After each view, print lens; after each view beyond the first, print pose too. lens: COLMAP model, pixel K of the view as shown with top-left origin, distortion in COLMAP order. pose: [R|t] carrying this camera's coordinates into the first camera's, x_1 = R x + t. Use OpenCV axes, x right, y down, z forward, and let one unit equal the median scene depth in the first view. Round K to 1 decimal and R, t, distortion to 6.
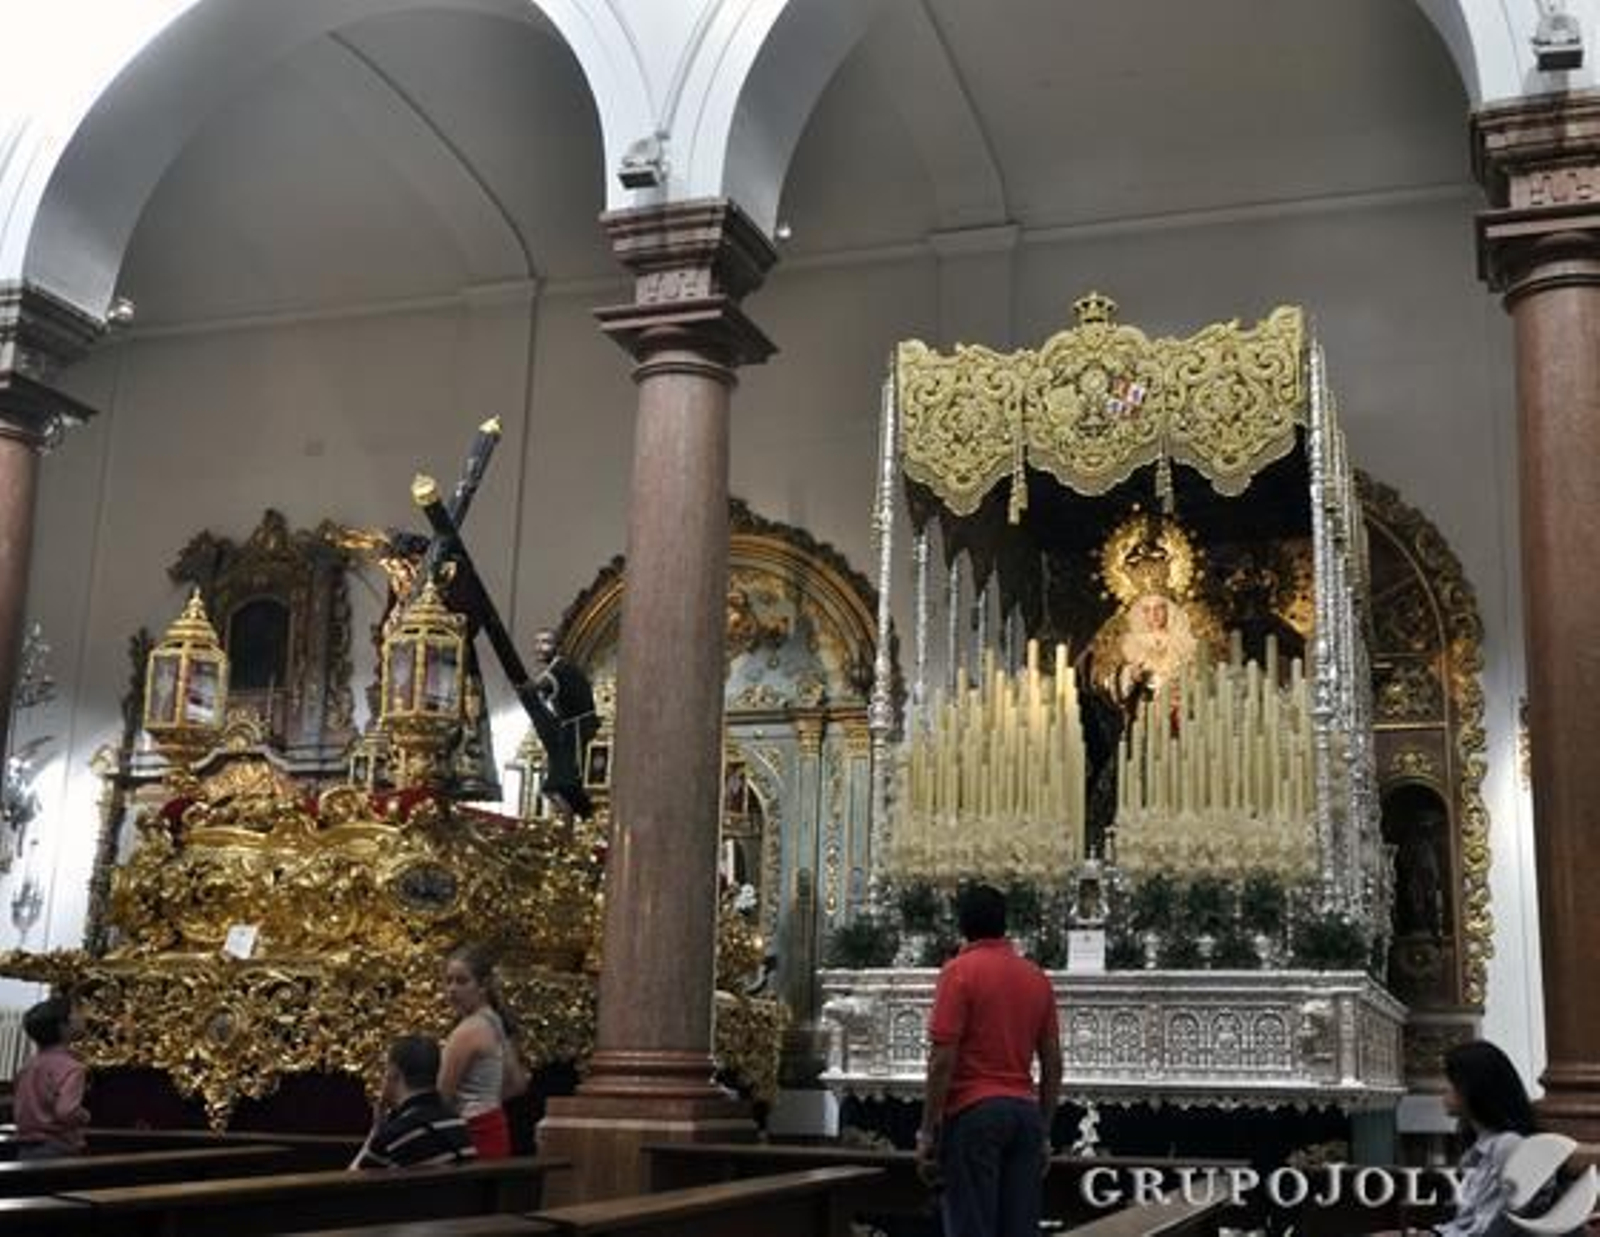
lens RADIAL K [[2056.1, 0, 800.0], [0, 2056.1, 618.5], [0, 0, 1]] dist [-0.019117, 0.036998]
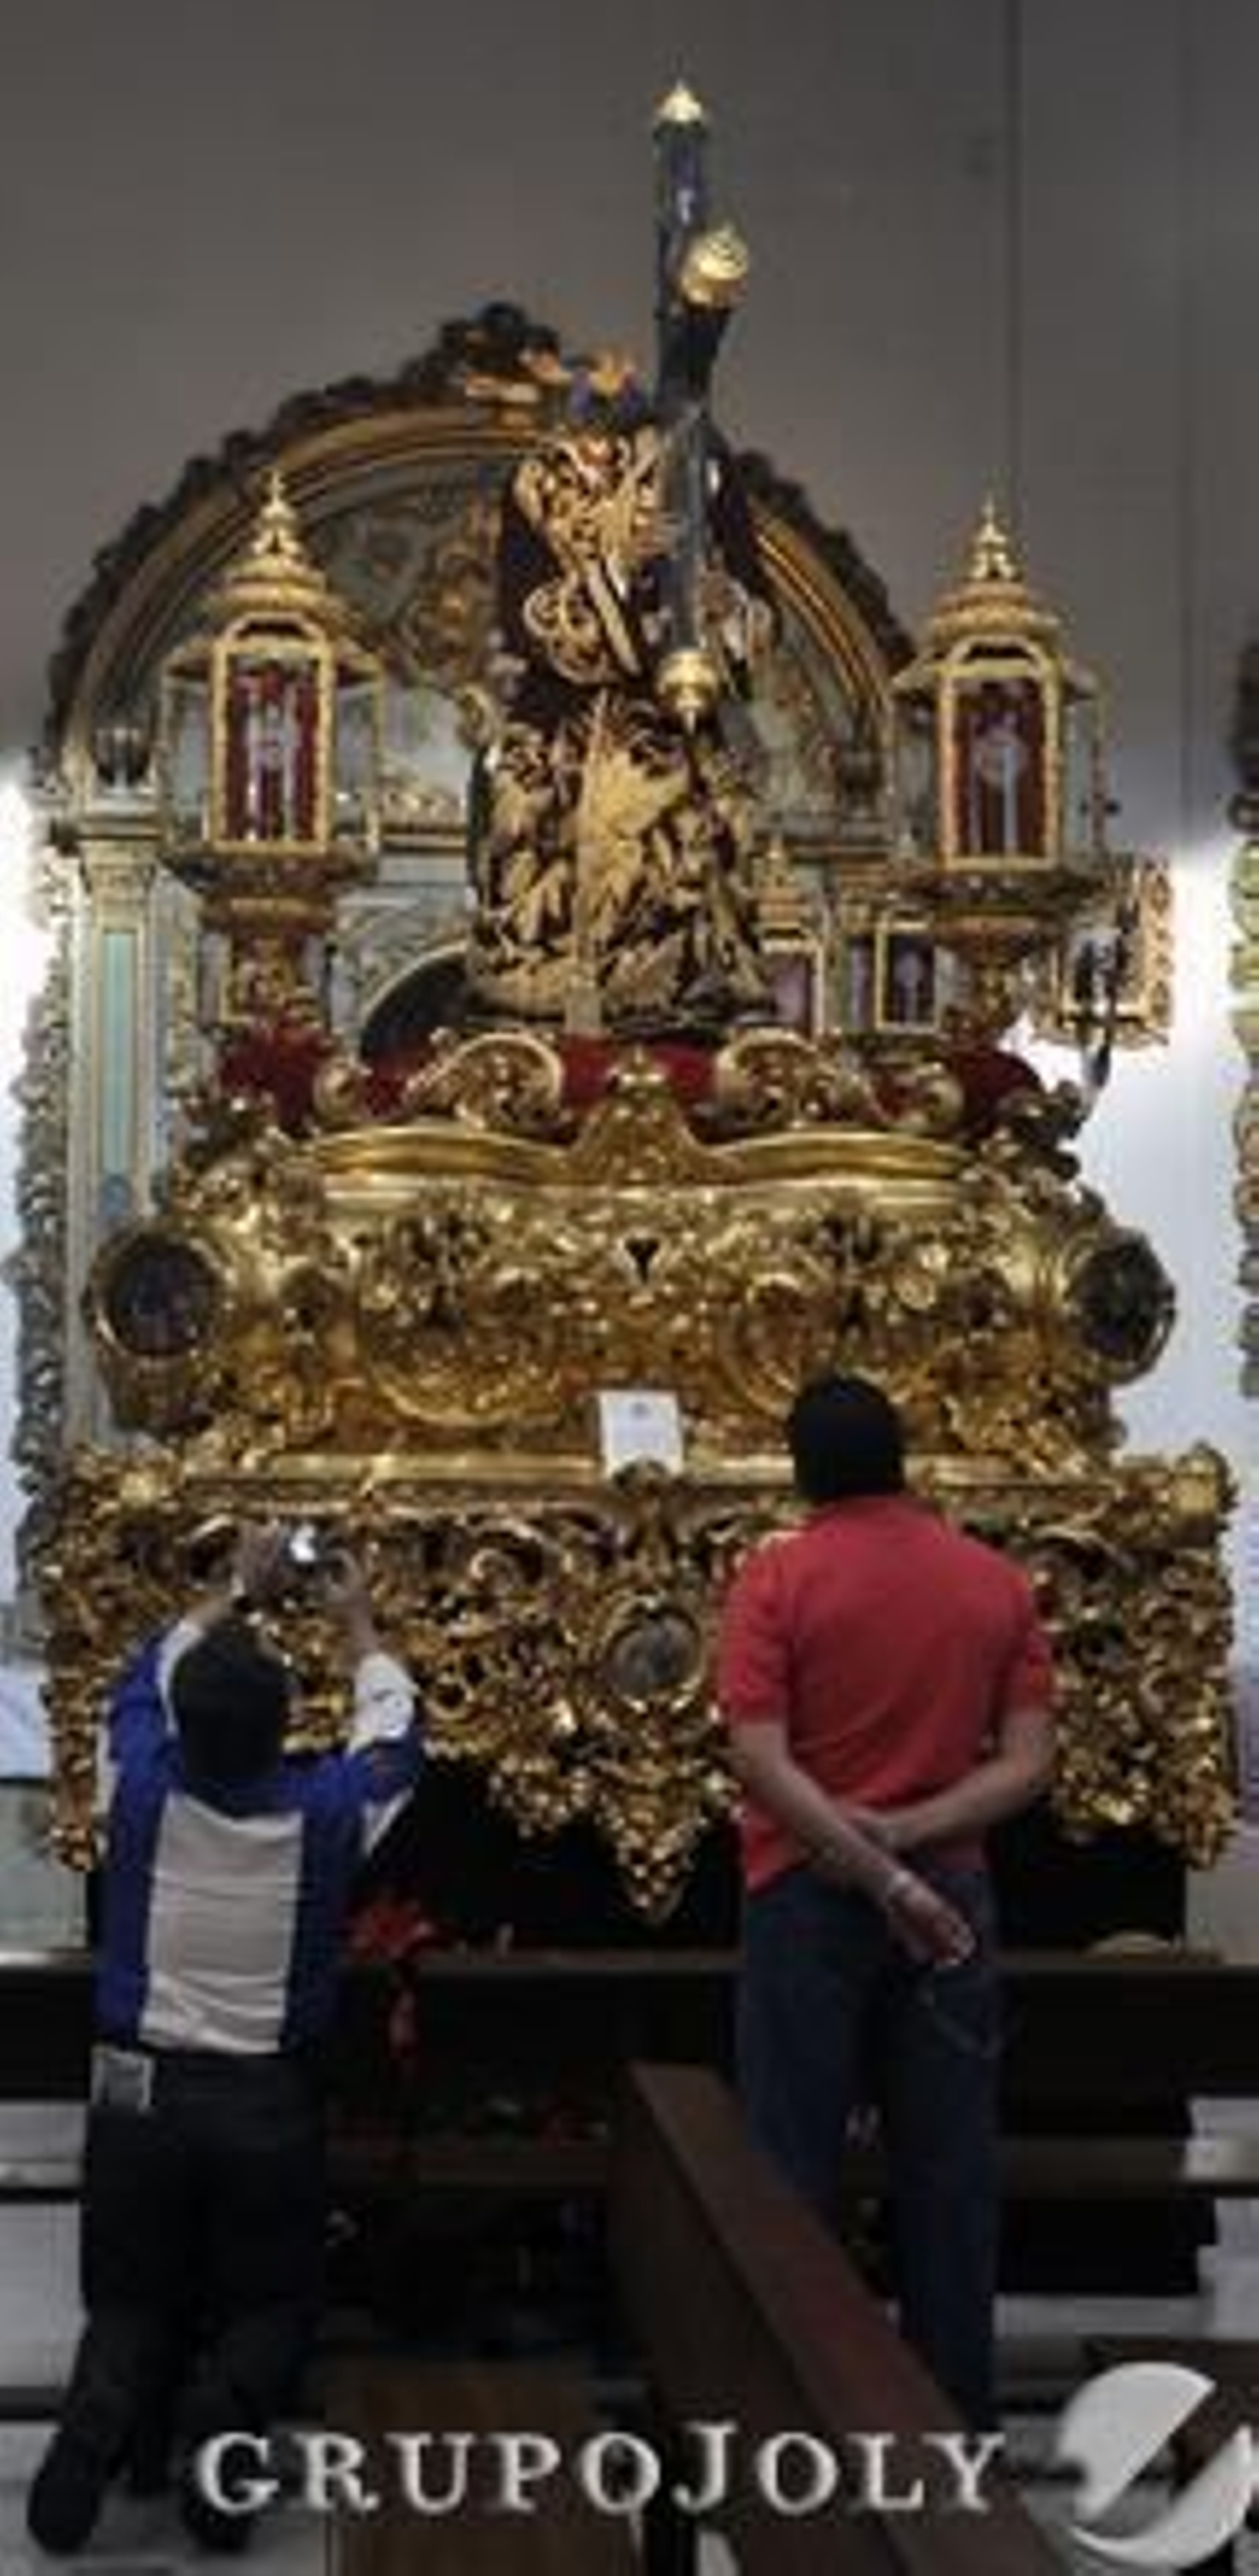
lens RADIAL K [[4032.2, 0, -71.9], [0, 4032.2, 1285.5], [0, 0, 1]] dist [0.028385, 0.052119]
pose [[0.894575, 0.003545, 0.446904, -0.751103], [-0.085438, 0.982883, 0.163225, 0.017229], [-0.438675, -0.184199, 0.879565, 0.401138]]
